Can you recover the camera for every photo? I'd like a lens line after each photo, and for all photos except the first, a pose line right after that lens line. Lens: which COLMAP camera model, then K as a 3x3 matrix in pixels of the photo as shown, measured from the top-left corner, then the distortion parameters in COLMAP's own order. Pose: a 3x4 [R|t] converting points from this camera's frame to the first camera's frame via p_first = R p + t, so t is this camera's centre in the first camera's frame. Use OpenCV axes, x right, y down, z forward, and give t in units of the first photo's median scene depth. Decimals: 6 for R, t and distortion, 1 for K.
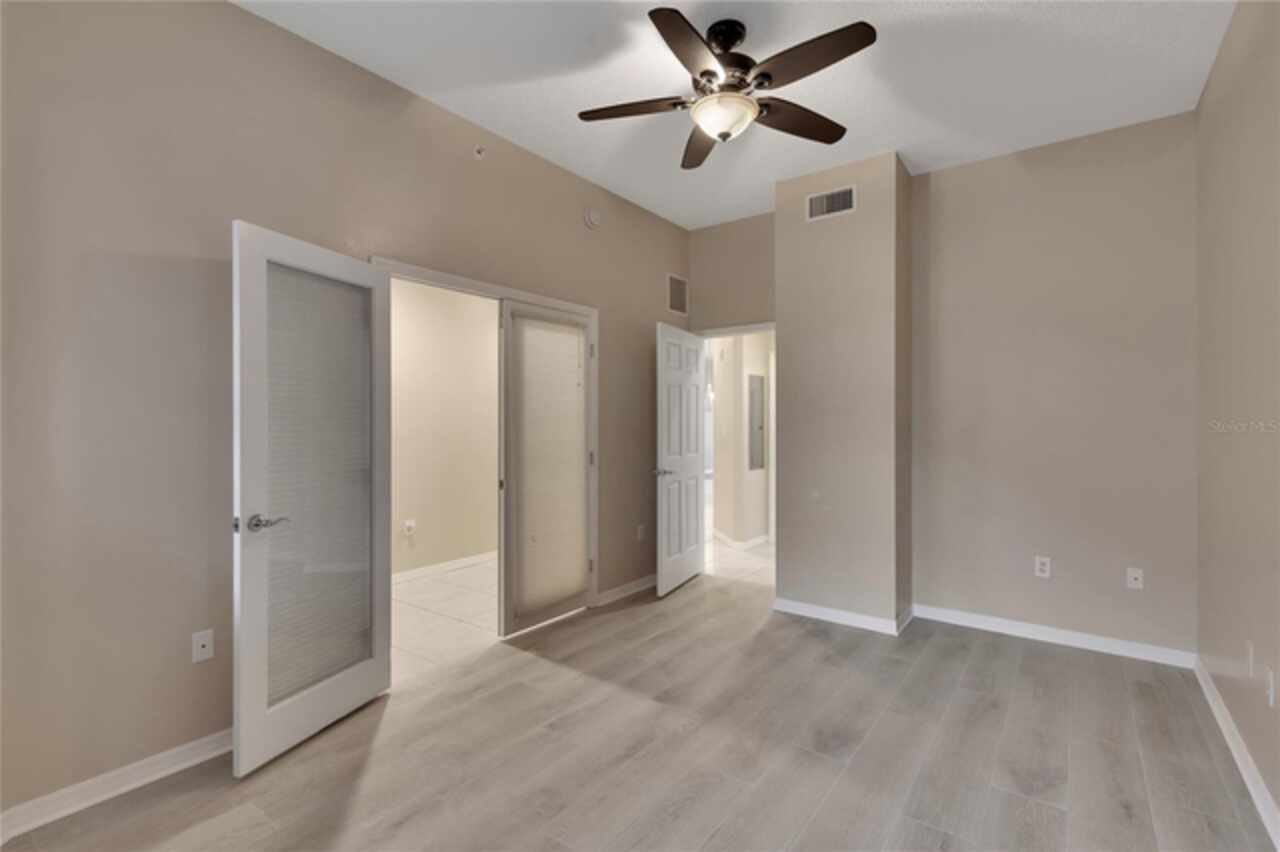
lens RADIAL K [[585.0, 0, 633.9], [0, 585.0, 423.2], [0, 0, 1]] dist [0.002194, -0.000087]
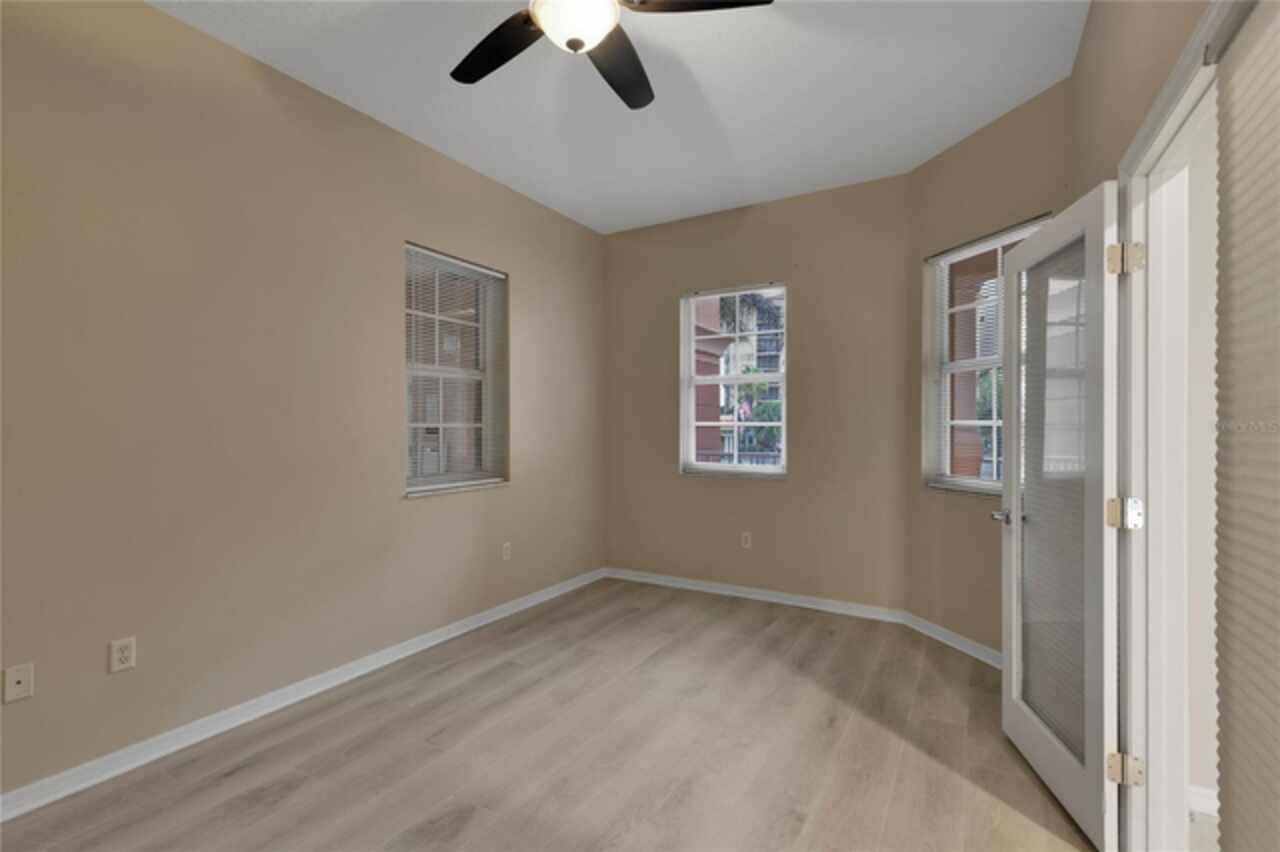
lens RADIAL K [[577.2, 0, 622.3], [0, 577.2, 425.2], [0, 0, 1]] dist [-0.000996, -0.000605]
pose [[-0.993041, 0.000448, -0.117765, 0.158636], [-0.000309, 0.999979, 0.006412, -0.007654], [0.117766, 0.006403, -0.993021, 1.506040]]
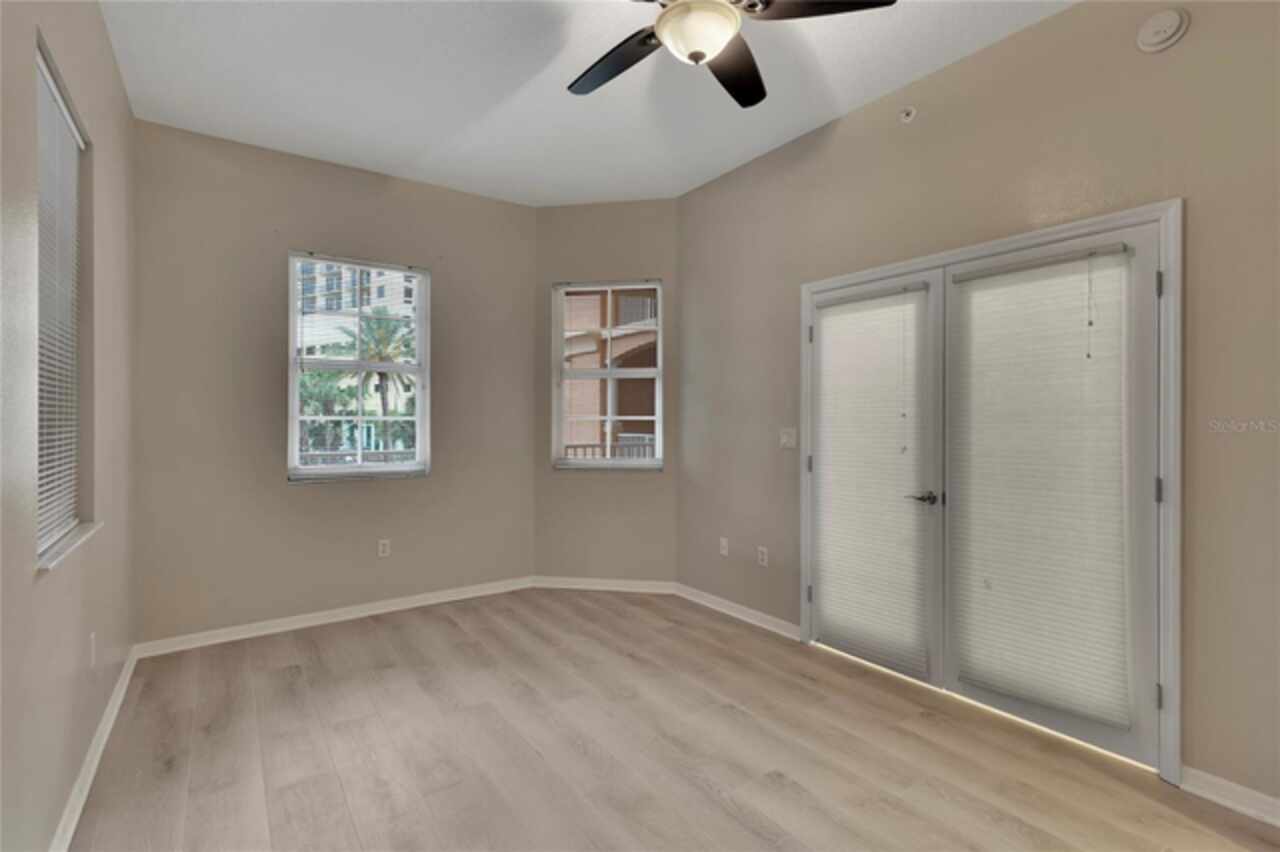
lens RADIAL K [[585.0, 0, 633.9], [0, 585.0, 423.2], [0, 0, 1]] dist [0.002194, -0.000087]
pose [[-0.305197, 0.005669, -0.952272, 0.800057], [-0.004498, 0.999963, 0.007395, -0.002250], [0.952279, 0.006540, -0.305160, 1.004683]]
